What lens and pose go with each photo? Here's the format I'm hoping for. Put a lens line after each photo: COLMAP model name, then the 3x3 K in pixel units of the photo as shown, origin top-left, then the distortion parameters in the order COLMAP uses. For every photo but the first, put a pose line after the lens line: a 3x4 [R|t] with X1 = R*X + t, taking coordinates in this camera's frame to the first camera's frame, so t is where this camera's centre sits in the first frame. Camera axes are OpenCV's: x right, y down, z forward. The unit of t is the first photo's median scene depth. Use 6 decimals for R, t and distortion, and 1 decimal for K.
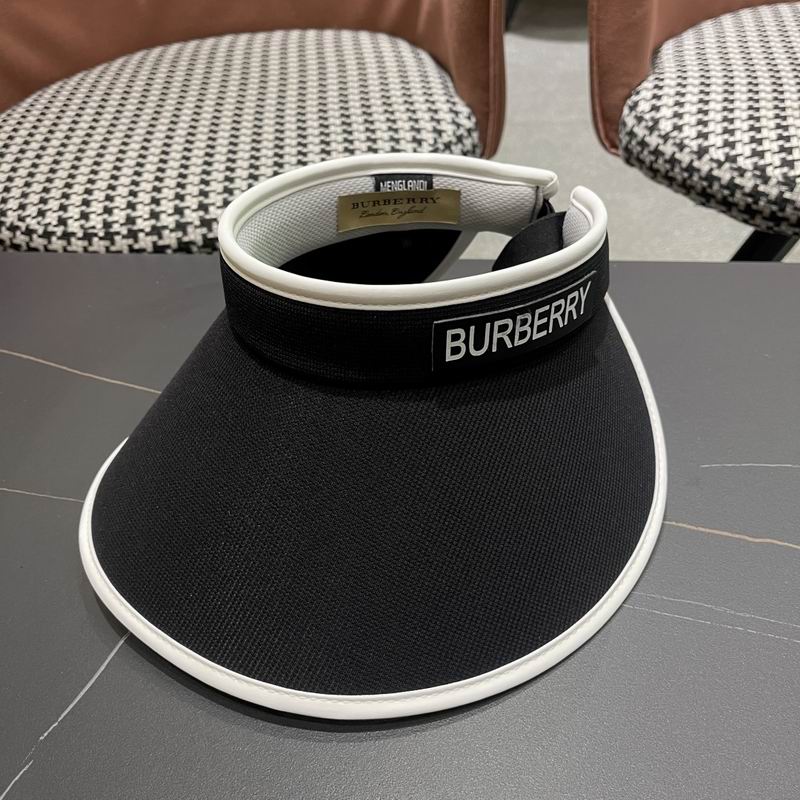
lens RADIAL K [[833.1, 0, 398.1], [0, 833.1, 402.4], [0, 0, 1]] dist [0.016743, 0.000000]
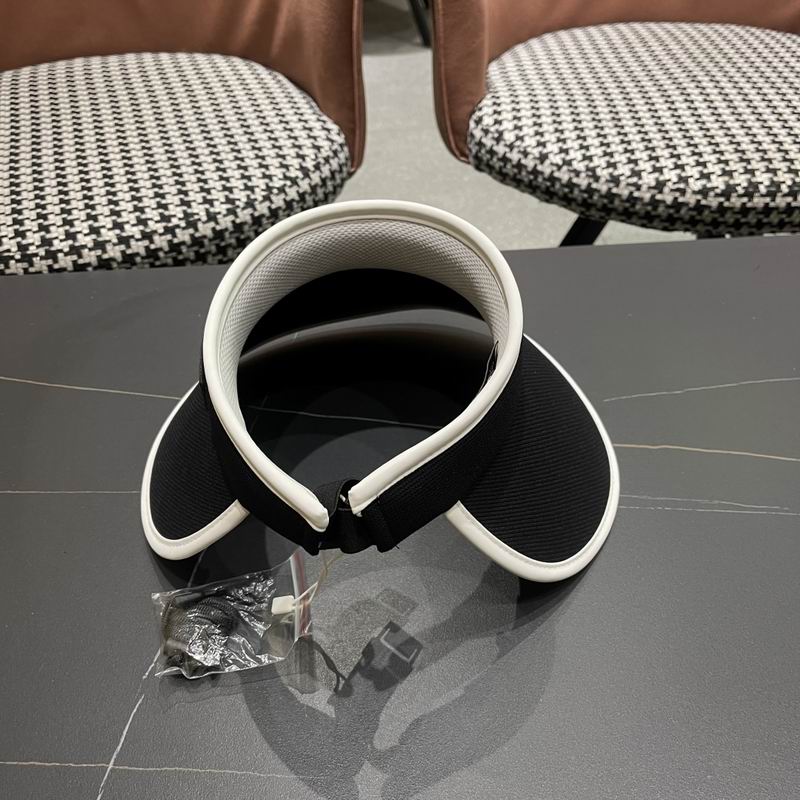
lens RADIAL K [[833.1, 0, 396.1], [0, 833.1, 409.1], [0, 0, 1]] dist [0.016743, 0.000000]
pose [[0.966495, -0.106634, 0.233488, -0.157942], [0.106704, 0.994214, 0.012368, 0.023806], [-0.233456, 0.012961, 0.972281, -0.117061]]
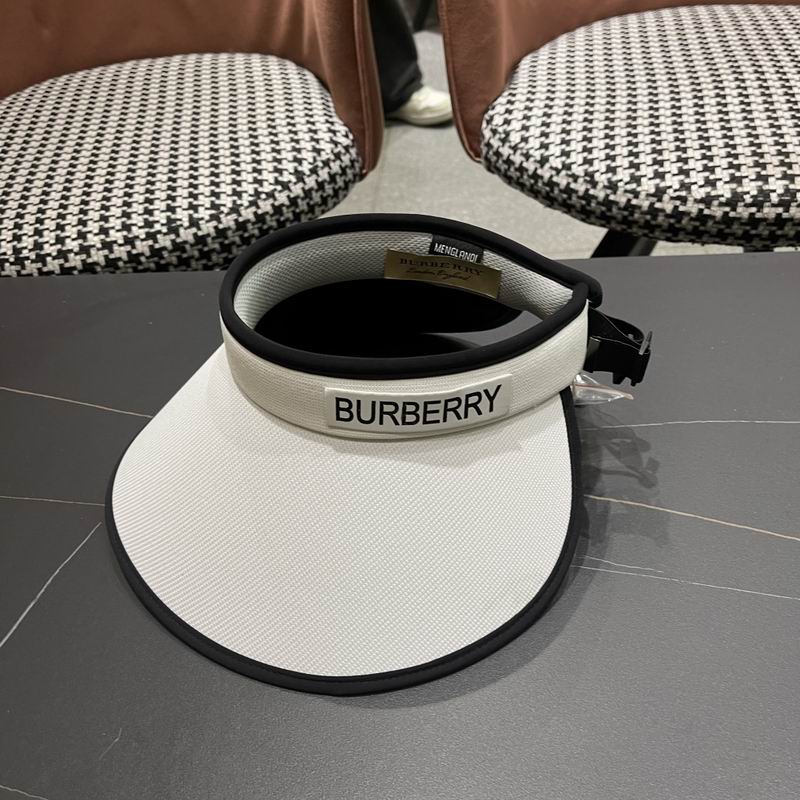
lens RADIAL K [[833.1, 0, 399.2], [0, 833.1, 410.5], [0, 0, 1]] dist [0.016743, 0.000000]
pose [[0.997224, -0.059542, 0.044704, 0.092450], [0.058545, 0.998013, 0.023279, 0.002469], [-0.046001, -0.020597, 0.998729, -0.132657]]
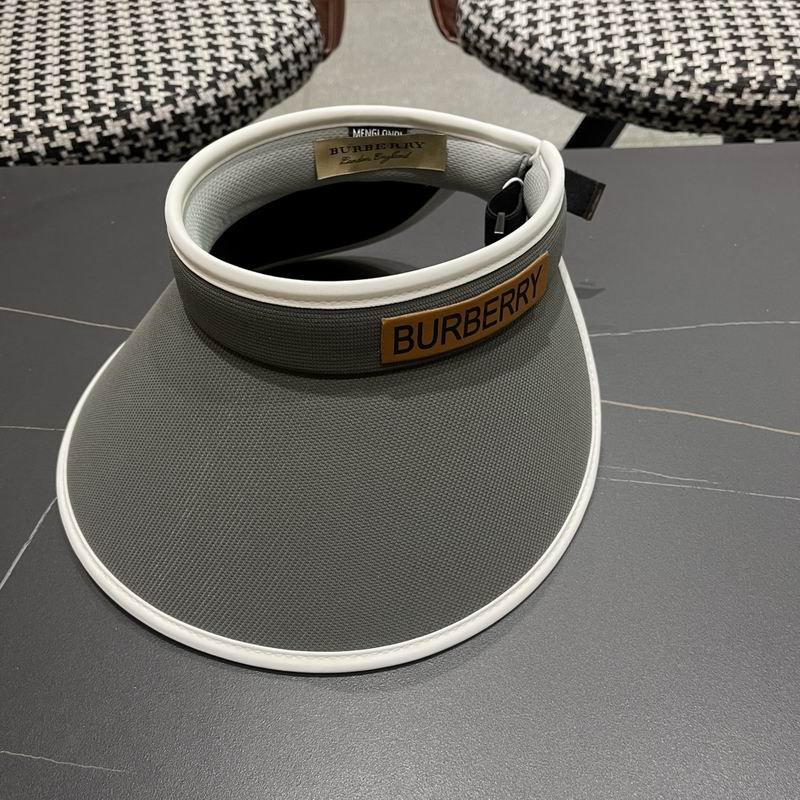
lens RADIAL K [[833.1, 0, 404.7], [0, 833.1, 404.7], [0, 0, 1]] dist [0.016743, 0.000000]
pose [[0.984454, -0.094486, 0.148063, 0.005871], [0.073647, 0.987351, 0.140406, -0.006755], [-0.159457, -0.127319, 0.978960, -0.060215]]
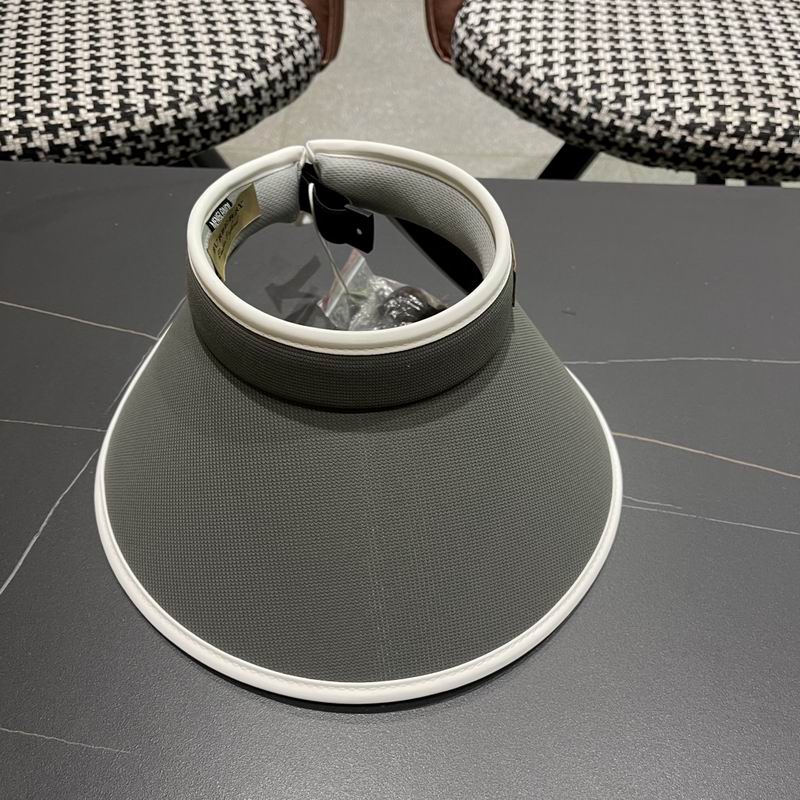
lens RADIAL K [[833.1, 0, 399.6], [0, 833.1, 407.4], [0, 0, 1]] dist [0.016743, 0.000000]
pose [[0.980258, -0.045975, 0.192305, -0.028689], [0.015733, 0.987645, 0.155918, -0.034205], [-0.197097, -0.149814, 0.968870, -0.096170]]
